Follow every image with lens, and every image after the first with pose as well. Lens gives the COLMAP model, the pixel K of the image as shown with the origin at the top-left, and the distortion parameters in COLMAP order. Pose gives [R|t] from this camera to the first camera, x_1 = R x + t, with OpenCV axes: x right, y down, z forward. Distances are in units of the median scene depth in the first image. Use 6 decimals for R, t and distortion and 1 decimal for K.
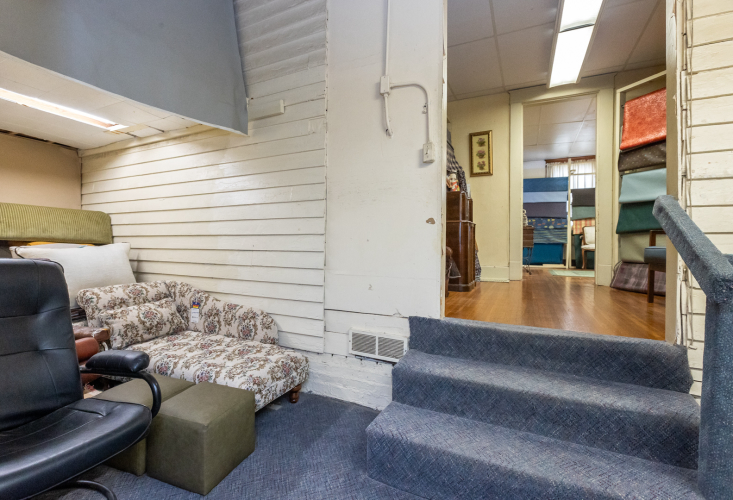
lens RADIAL K [[341.8, 0, 350.2], [0, 341.8, 239.7], [0, 0, 1]] dist [-0.001398, -0.000115]
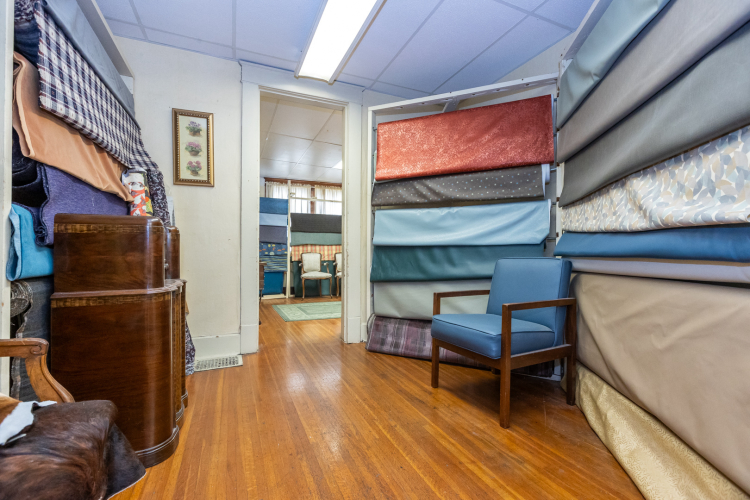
lens RADIAL K [[338.1, 0, 375.0], [0, 338.1, 250.0], [0, 0, 1]] dist [-0.002528, 0.000139]
pose [[0.637268, 0.004021, 0.770632, 0.131725], [-0.001908, 0.999992, -0.003640, -0.073107], [-0.770640, 0.000849, 0.637271, 0.383317]]
